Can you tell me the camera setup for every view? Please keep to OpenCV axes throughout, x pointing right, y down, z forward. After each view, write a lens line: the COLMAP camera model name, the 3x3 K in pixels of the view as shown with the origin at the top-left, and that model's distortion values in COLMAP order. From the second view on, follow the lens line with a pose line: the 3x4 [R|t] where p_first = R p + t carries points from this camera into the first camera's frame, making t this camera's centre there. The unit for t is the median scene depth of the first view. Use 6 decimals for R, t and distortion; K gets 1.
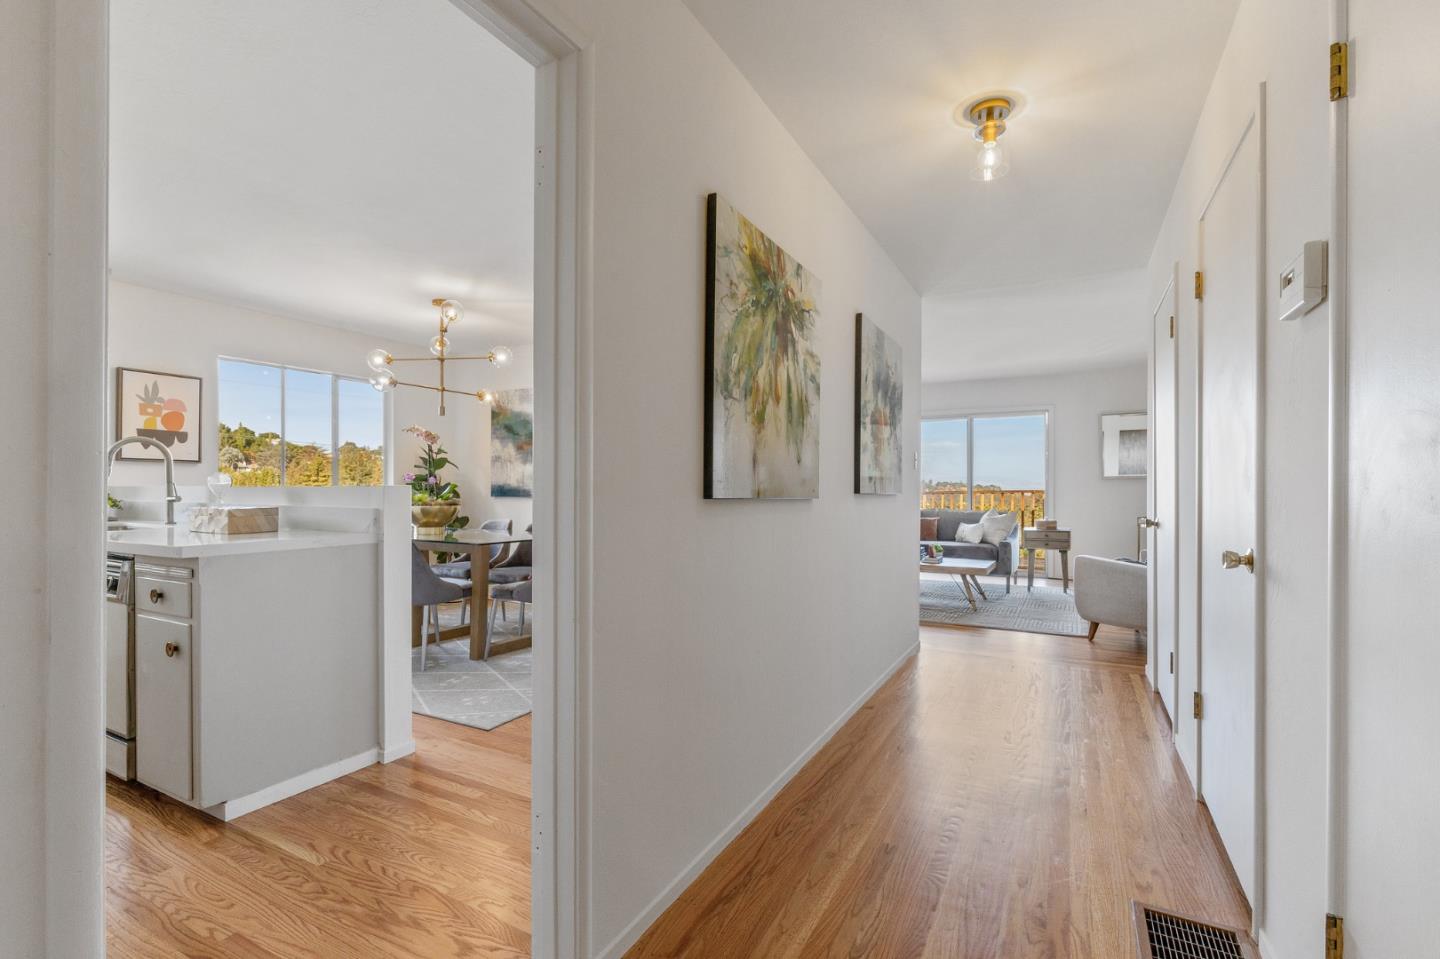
lens RADIAL K [[646.9, 0, 720.0], [0, 646.9, 488.5], [0, 0, 1]] dist [0.006716, -0.001528]
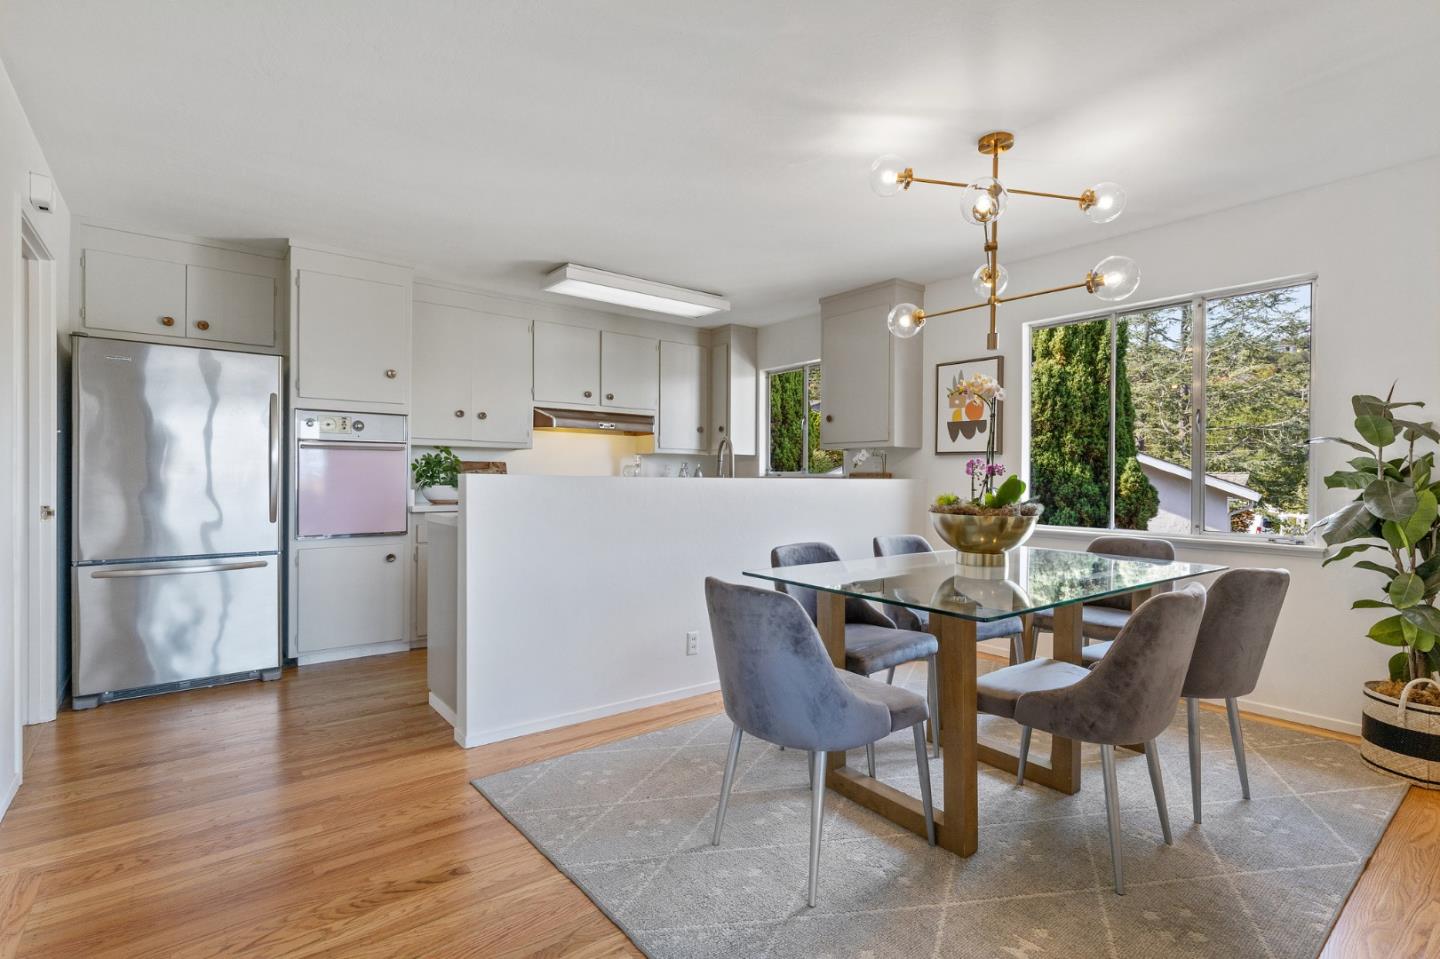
lens RADIAL K [[689.6, 0, 725.4], [0, 689.6, 480.2], [0, 0, 1]] dist [-0.006167, 0.003533]
pose [[-0.389113, -0.001564, -0.921189, 0.195466], [-0.013017, 0.999908, 0.003801, -0.003269], [0.921098, 0.013470, -0.389098, 1.047105]]
